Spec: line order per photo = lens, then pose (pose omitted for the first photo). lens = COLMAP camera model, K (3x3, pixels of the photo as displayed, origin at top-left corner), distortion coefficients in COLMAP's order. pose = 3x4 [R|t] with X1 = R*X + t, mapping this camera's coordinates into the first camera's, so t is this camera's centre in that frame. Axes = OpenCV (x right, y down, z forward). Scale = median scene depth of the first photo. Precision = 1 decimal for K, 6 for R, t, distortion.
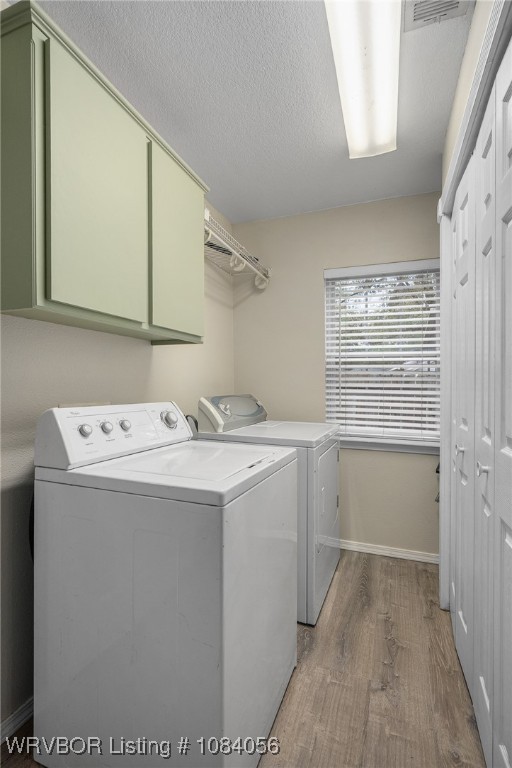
lens RADIAL K [[366.5, 0, 256.0], [0, 366.5, 384.0], [0, 0, 1]] dist [-0.000197, -0.000026]
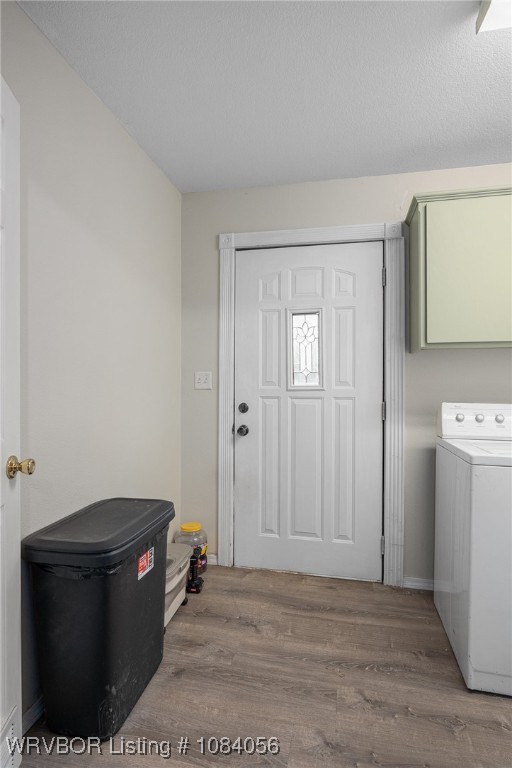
lens RADIAL K [[400.9, 0, 258.4], [0, 400.9, 392.0], [0, 0, 1]] dist [-0.002656, 0.000168]
pose [[0.153108, -0.003196, -0.988204, 1.152562], [-0.003226, 0.999988, -0.003734, 0.026923], [0.988204, 0.003760, 0.153096, -0.127974]]
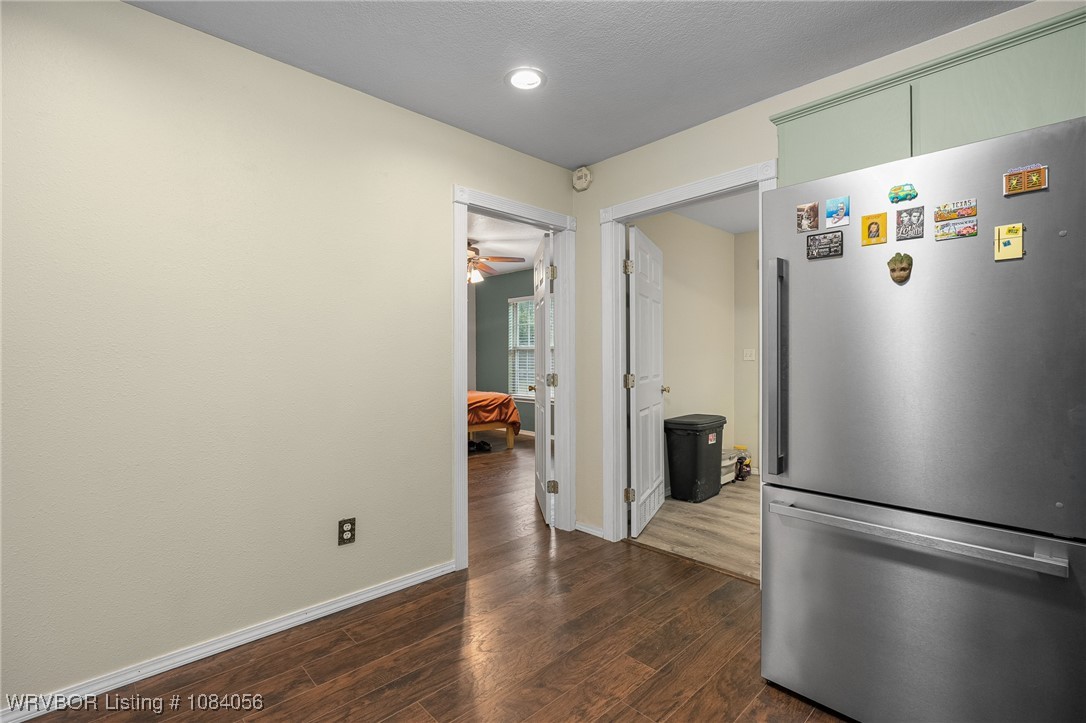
lens RADIAL K [[509.1, 0, 544.5], [0, 509.1, 375.5], [0, 0, 1]] dist [0.031397, 0.000354]
pose [[-0.407976, 0.033201, -0.912389, 3.644909], [0.001816, 0.999366, 0.035555, -0.004890], [0.912991, 0.012849, -0.407778, 0.104450]]
